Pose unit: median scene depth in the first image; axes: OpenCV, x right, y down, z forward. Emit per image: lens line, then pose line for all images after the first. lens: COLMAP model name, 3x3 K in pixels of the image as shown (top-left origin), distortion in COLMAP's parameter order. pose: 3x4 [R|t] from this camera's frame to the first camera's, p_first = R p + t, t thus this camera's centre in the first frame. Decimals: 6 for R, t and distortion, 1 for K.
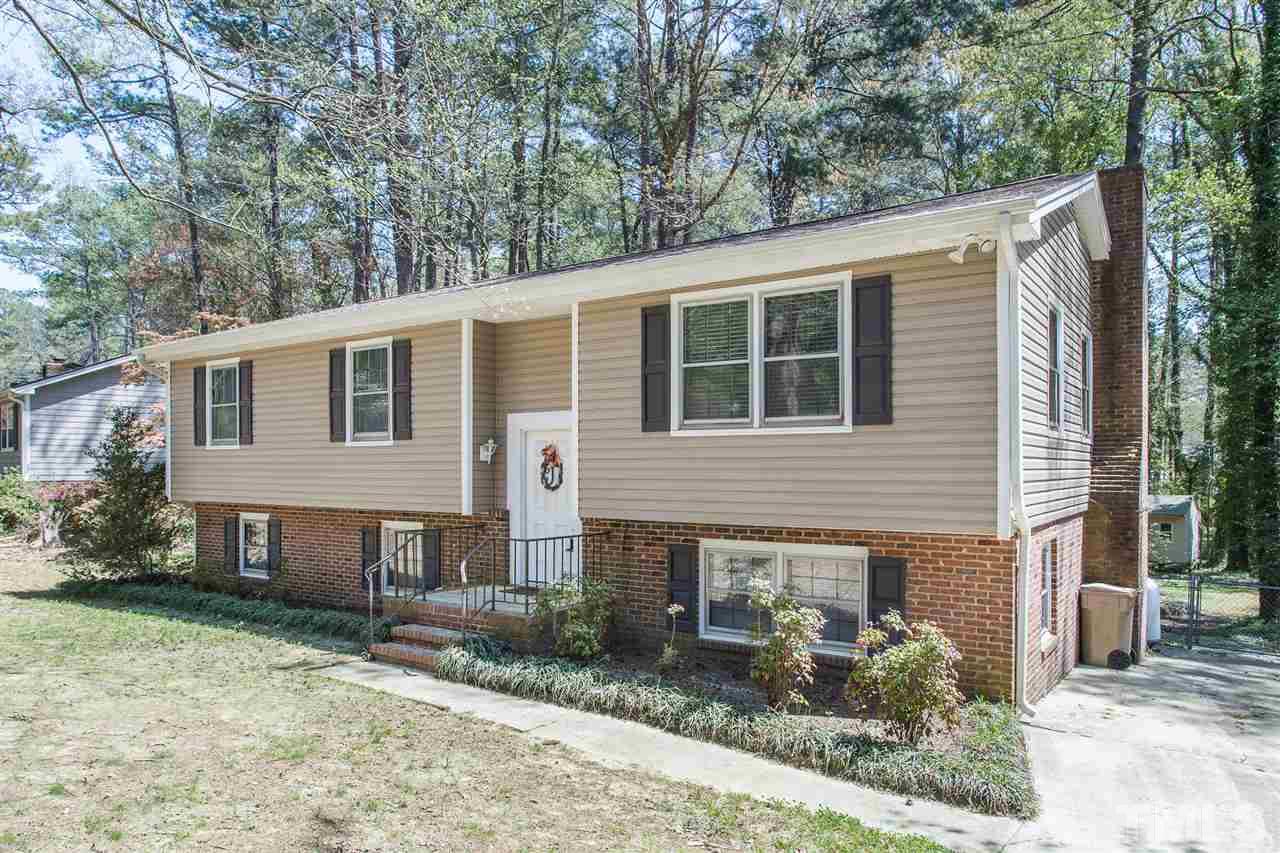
lens RADIAL K [[847.3, 0, 621.1], [0, 847.3, 465.9], [0, 0, 1]] dist [-0.007993, -0.001599]
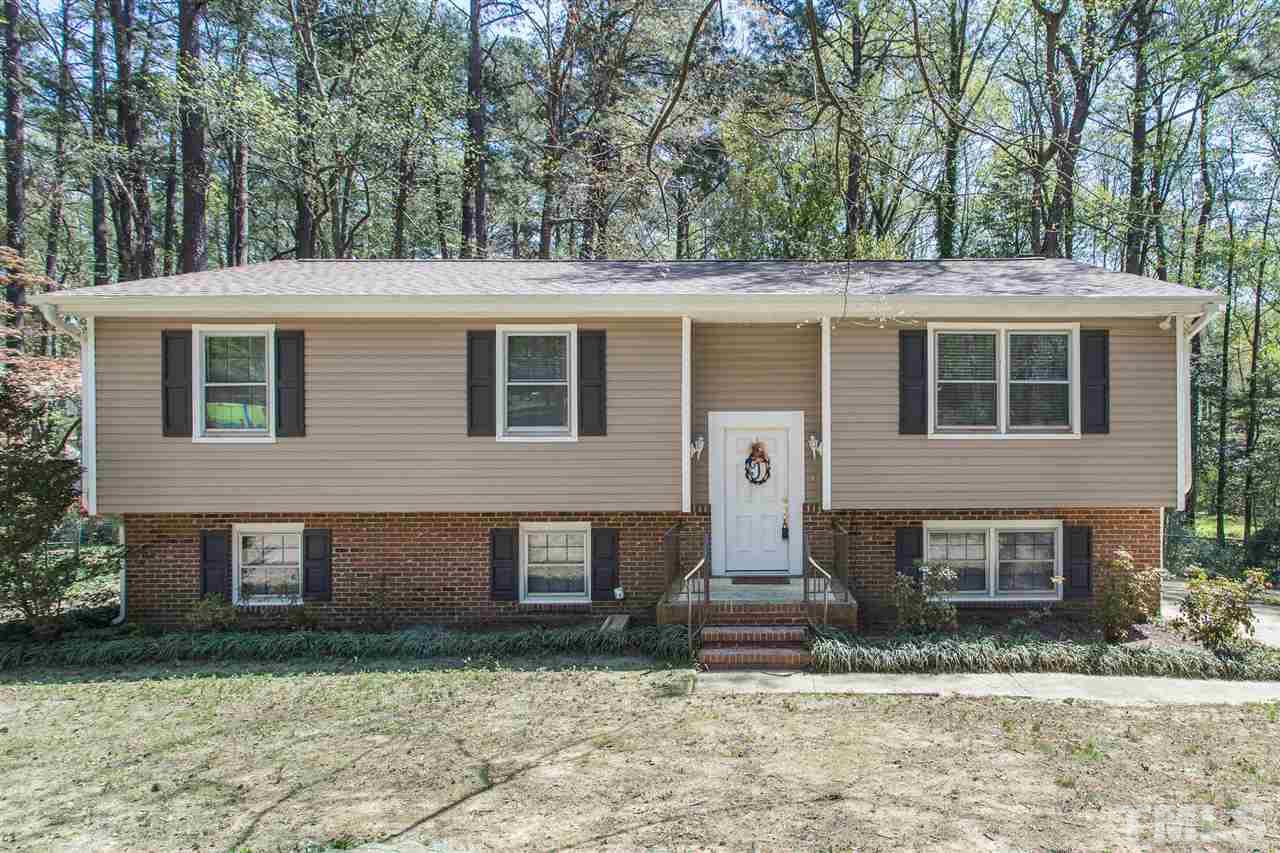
lens RADIAL K [[614.4, 0, 637.4], [0, 614.4, 475.6], [0, 0, 1]] dist [-0.003274, -0.000500]
pose [[0.806579, -0.009271, 0.591053, -0.759002], [0.001728, 0.999910, 0.013325, 0.005921], [-0.591123, -0.009726, 0.806522, 0.502625]]
